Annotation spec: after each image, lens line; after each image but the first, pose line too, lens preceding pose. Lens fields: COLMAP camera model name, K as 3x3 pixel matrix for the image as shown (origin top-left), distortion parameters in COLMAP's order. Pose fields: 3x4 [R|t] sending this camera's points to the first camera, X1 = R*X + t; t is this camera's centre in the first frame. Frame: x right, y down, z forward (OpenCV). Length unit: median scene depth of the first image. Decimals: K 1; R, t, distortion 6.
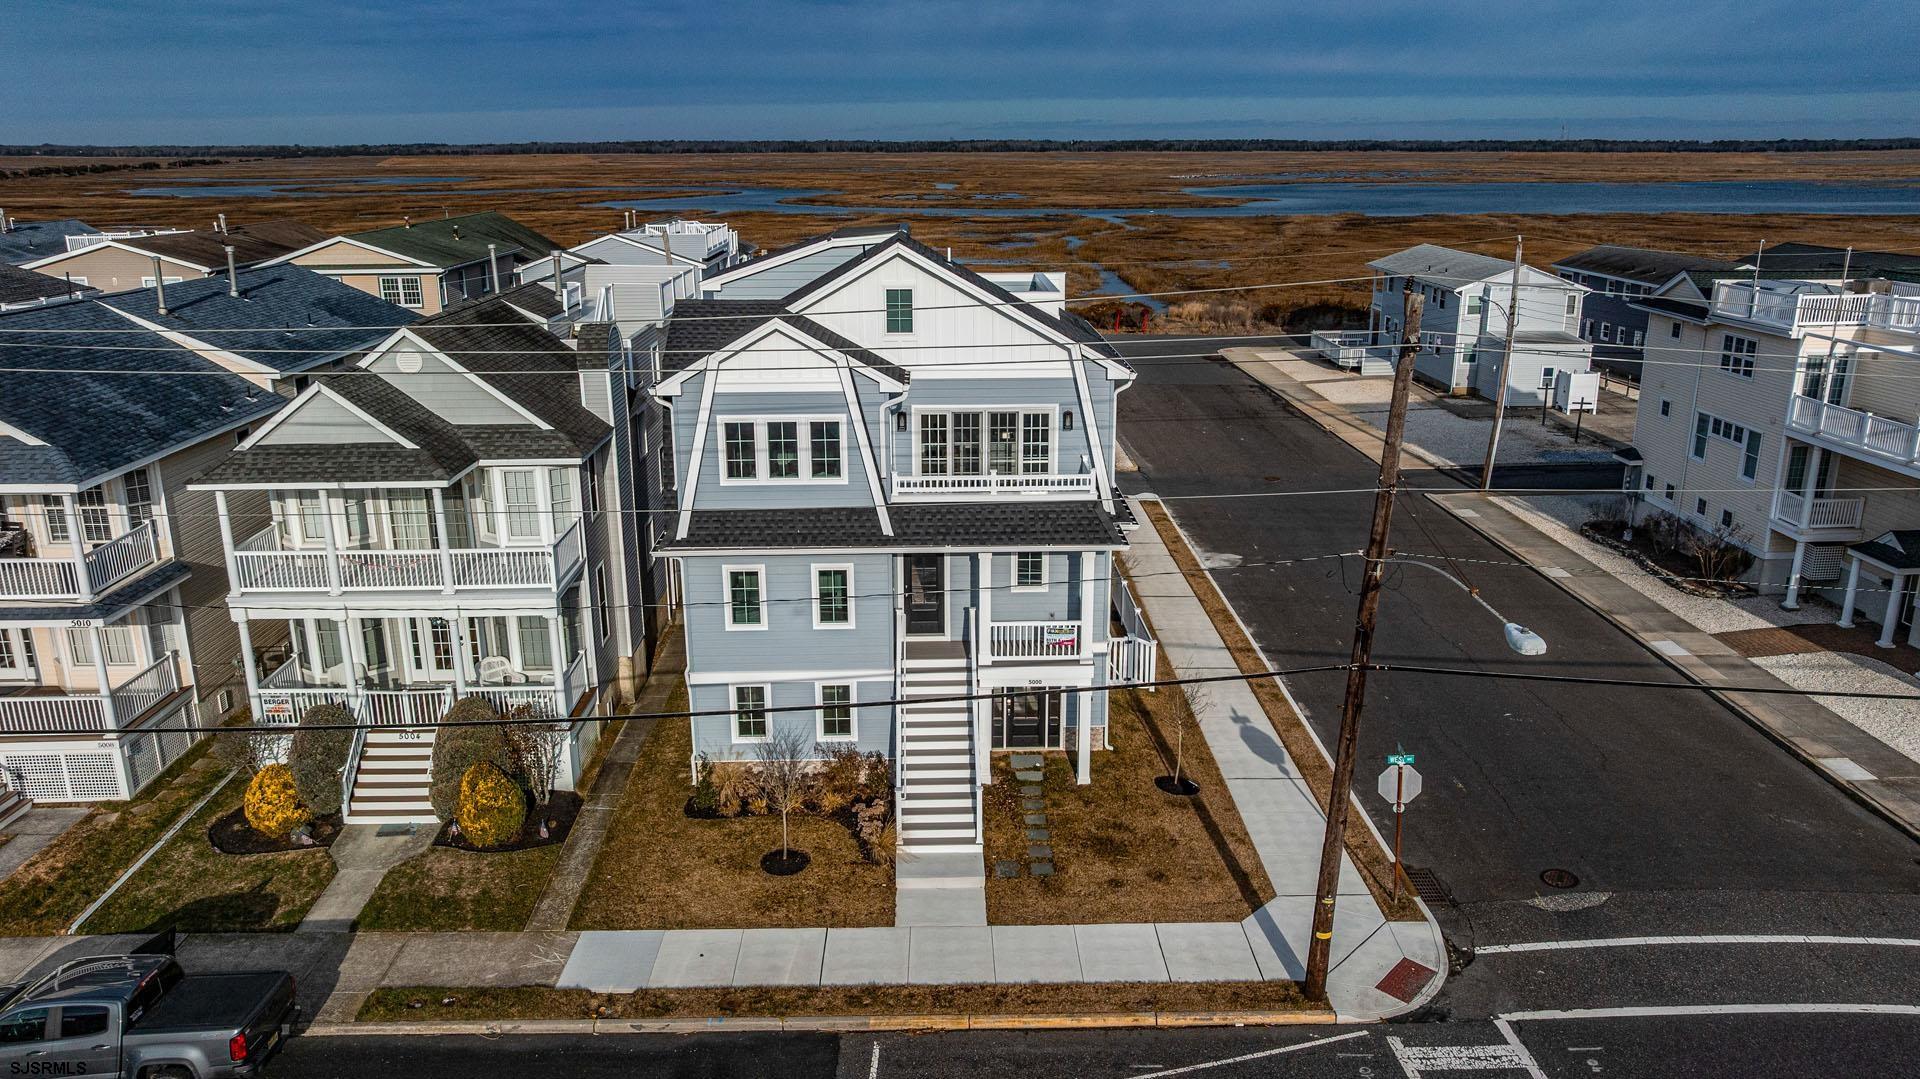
lens RADIAL K [[1356.2, 0, 963.4], [0, 1356.2, 533.9], [0, 0, 1]] dist [-0.026238, 0.021492]
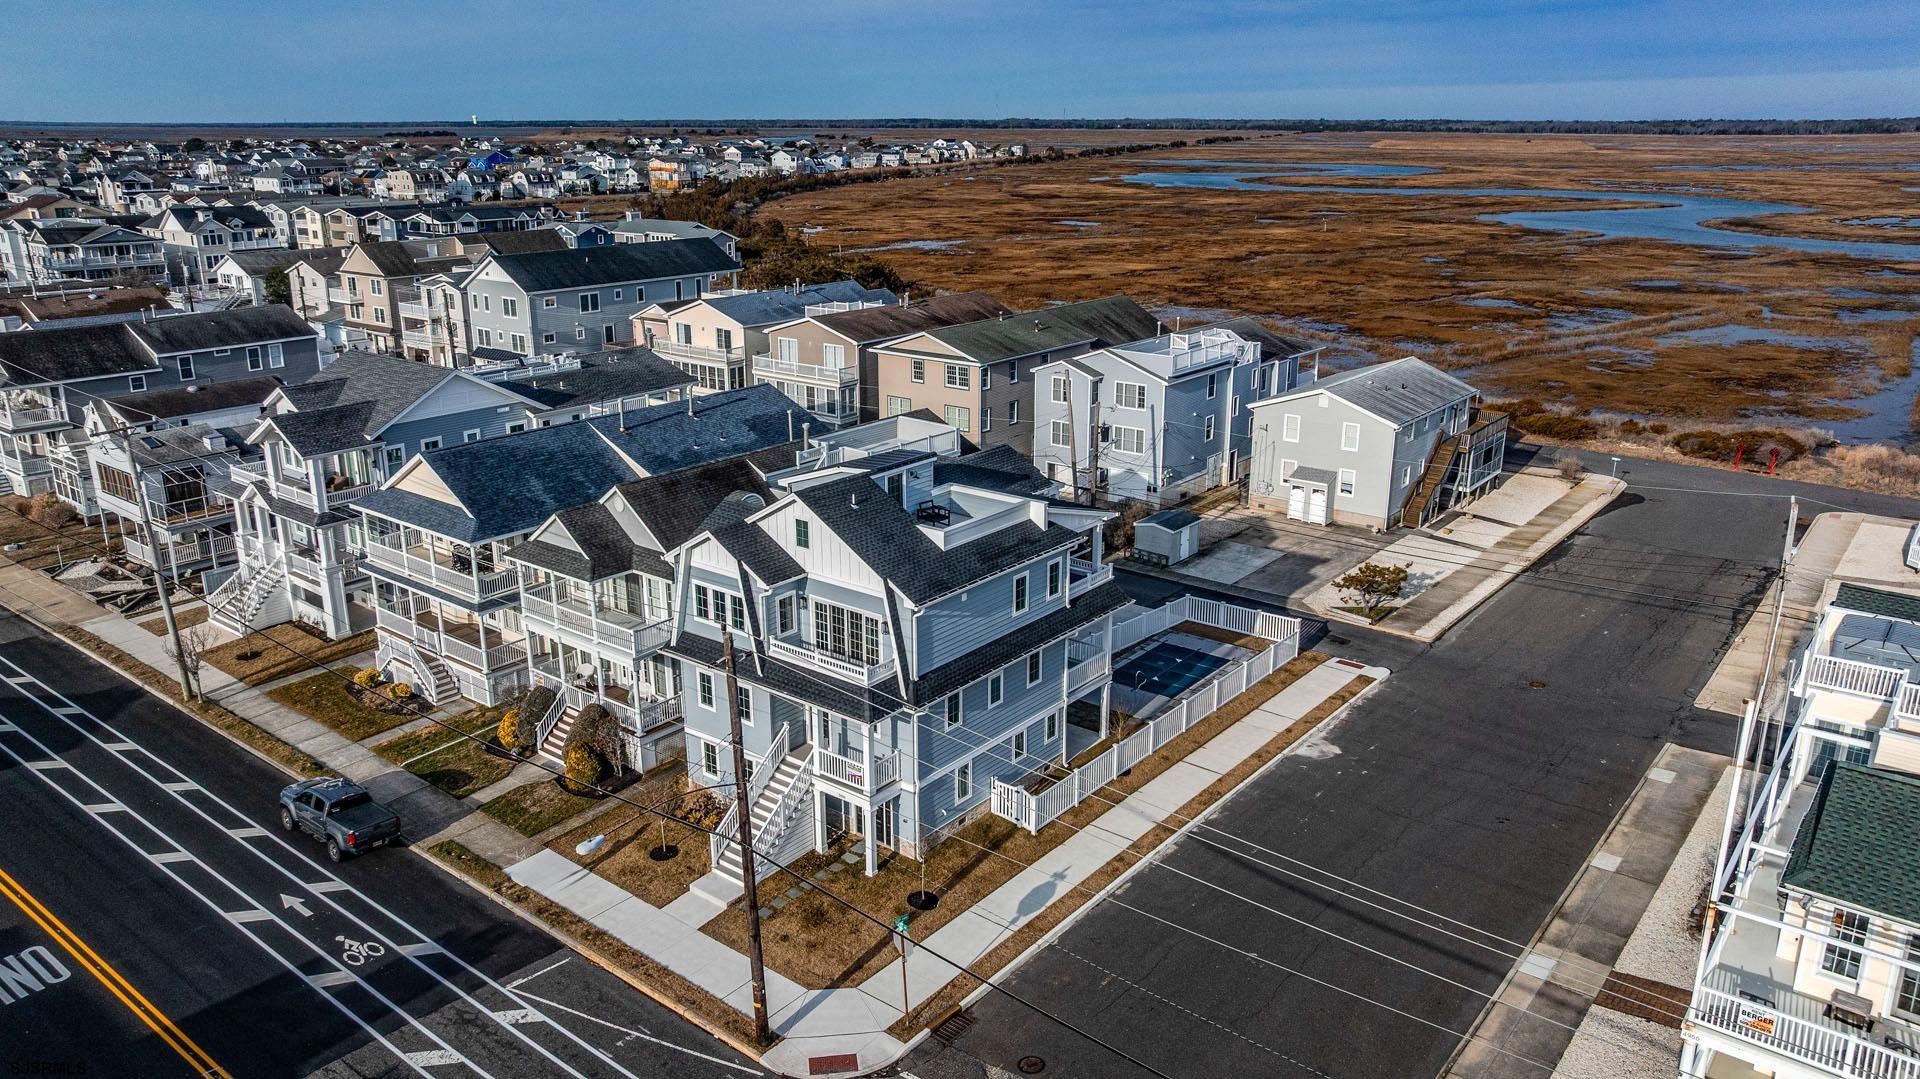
lens RADIAL K [[1356.2, 0, 963.2], [0, 1356.2, 542.9], [0, 0, 1]] dist [-0.026238, 0.021492]
pose [[0.764940, 0.193998, -0.614192, 1.001157], [-0.178568, 0.980059, 0.087164, -0.310608], [0.618854, 0.043000, 0.784328, -0.079789]]
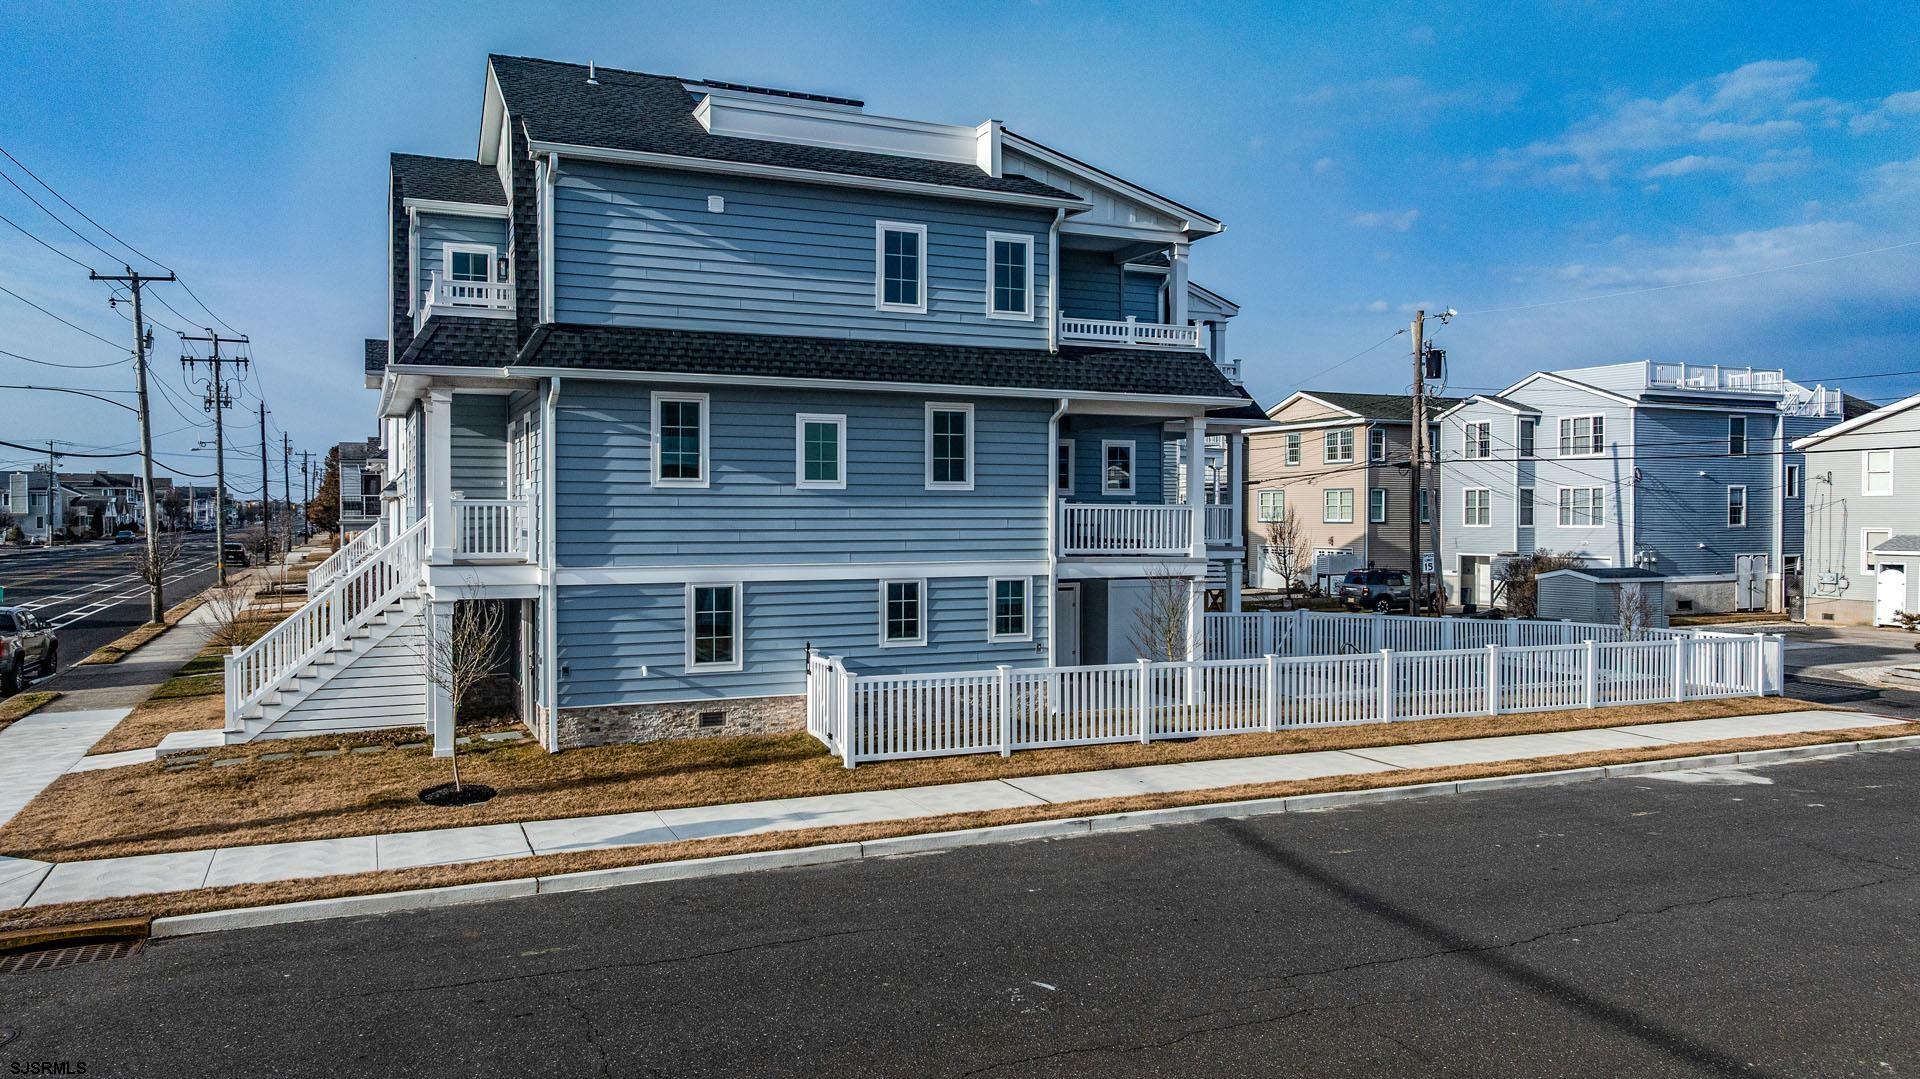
lens RADIAL K [[1356.2, 0, 965.0], [0, 1356.2, 548.8], [0, 0, 1]] dist [-0.026238, 0.021492]
pose [[0.385857, 0.026862, -0.922167, 0.819365], [-0.256153, 0.963393, -0.079118, 0.073167], [0.886284, 0.266745, 0.378613, 0.975193]]
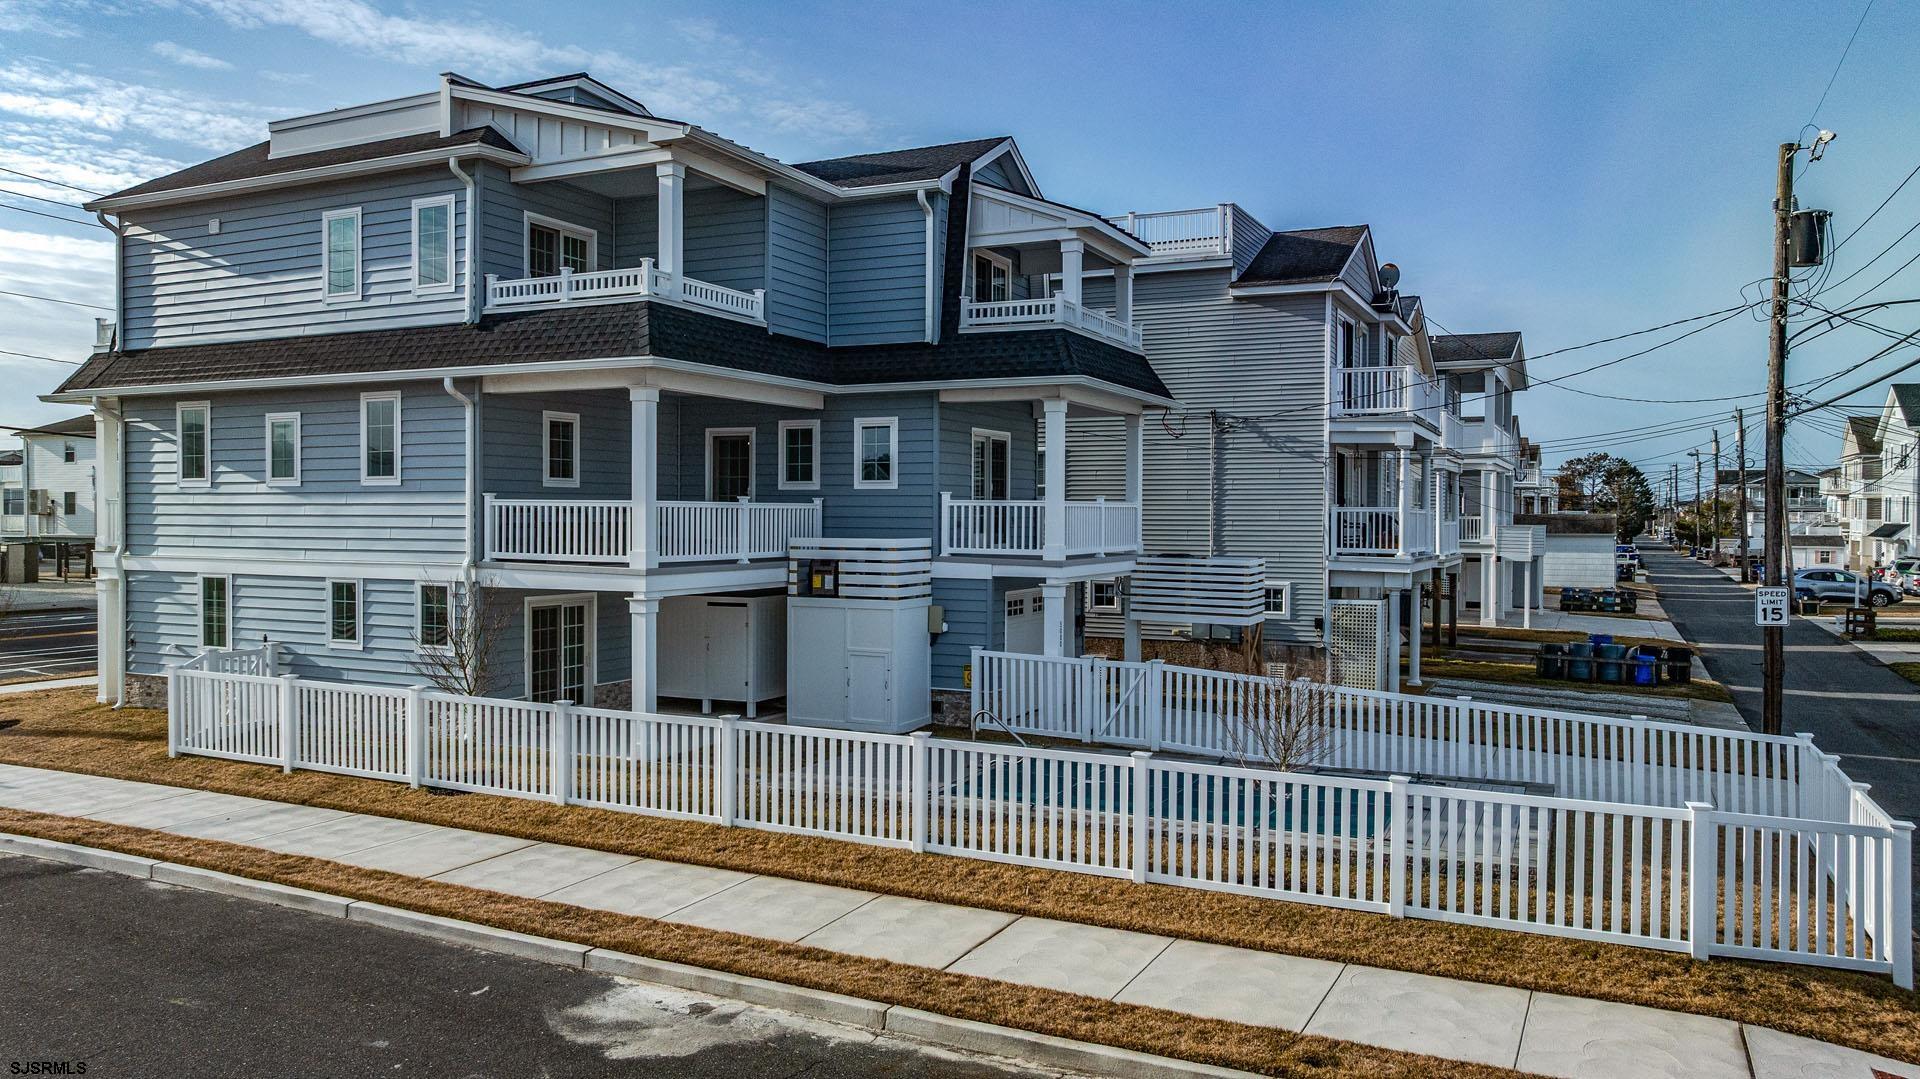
lens RADIAL K [[1356.2, 0, 959.0], [0, 1356.2, 550.8], [0, 0, 1]] dist [-0.026238, 0.021492]
pose [[-0.459981, 0.022165, -0.887652, 0.600663], [-0.249101, 0.956321, 0.152964, -0.171105], [0.852271, 0.291476, -0.434368, 1.834554]]
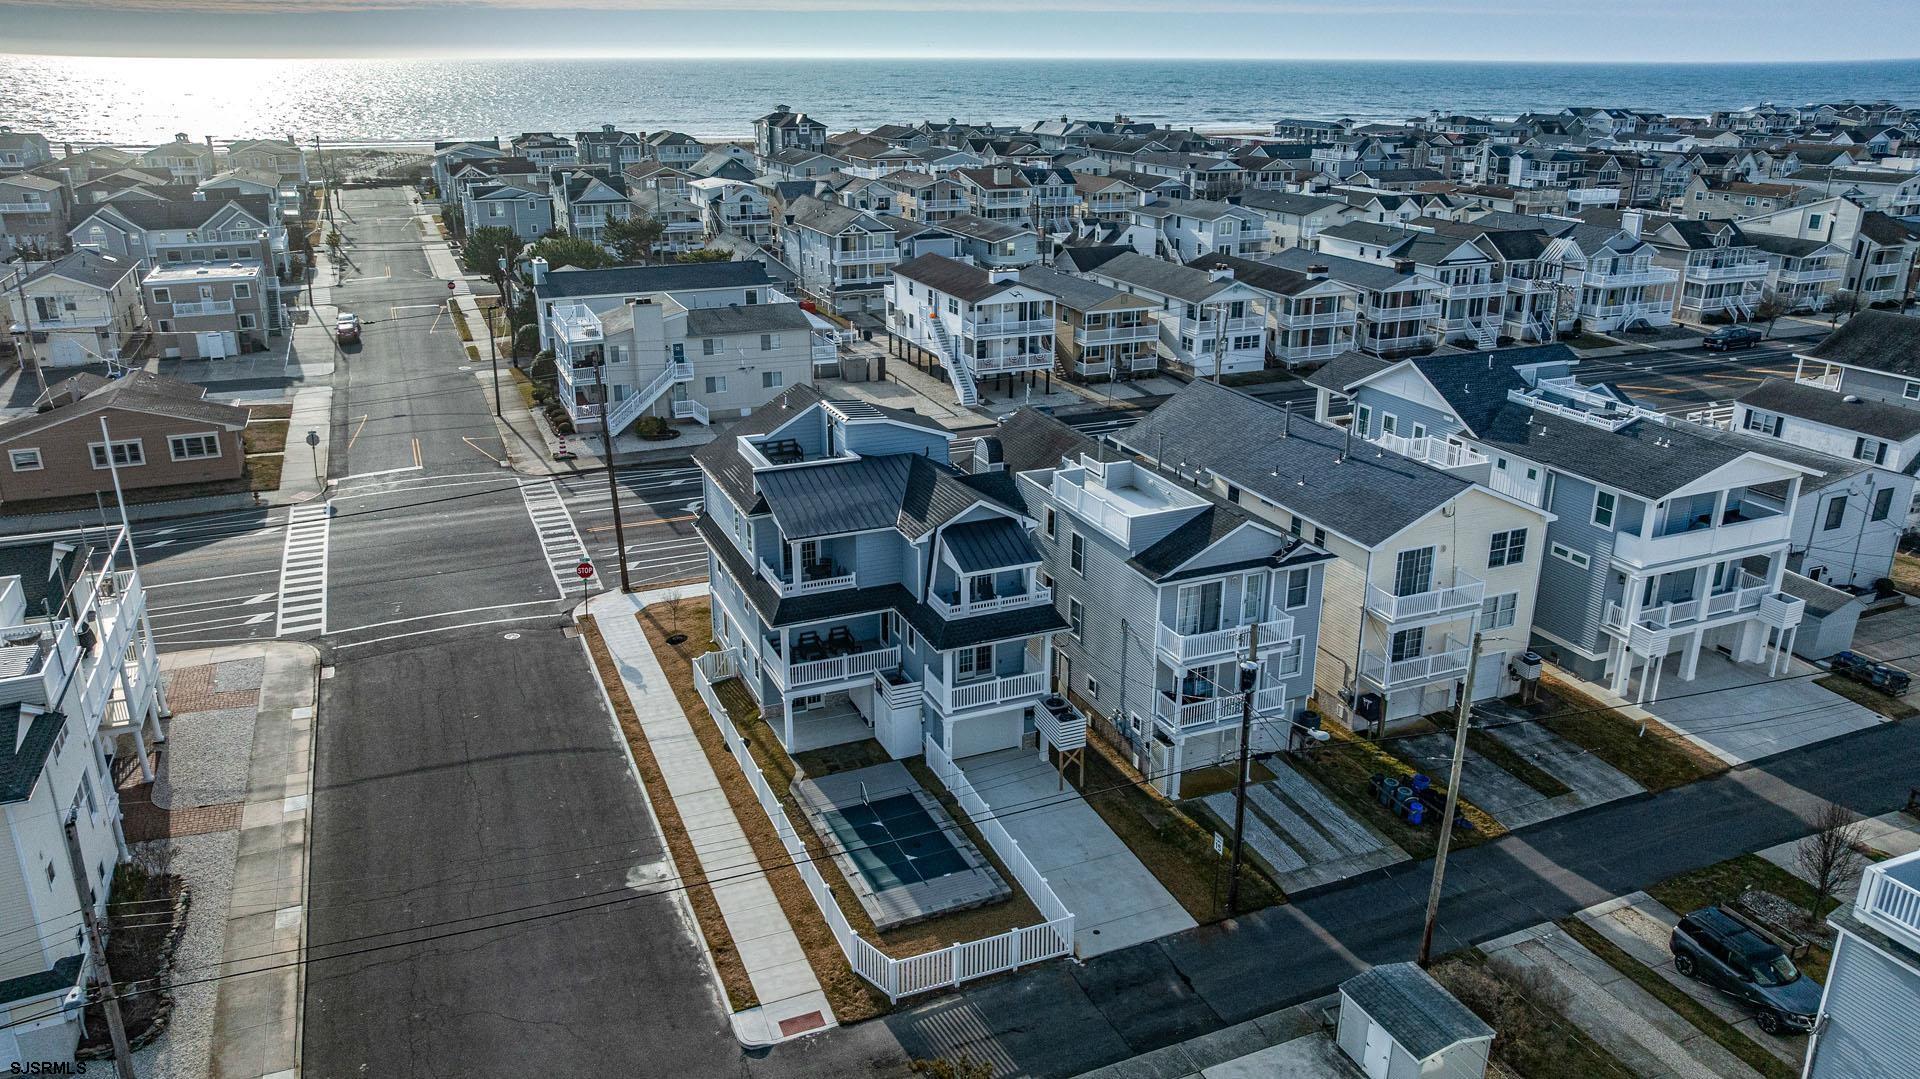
lens RADIAL K [[1356.2, 0, 961.0], [0, 1356.2, 530.2], [0, 0, 1]] dist [-0.026238, 0.021492]
pose [[-0.930195, 0.123061, -0.345824, 0.464576], [-0.100067, 0.821429, 0.561464, -1.200481], [0.353164, 0.556876, -0.751774, 2.708682]]
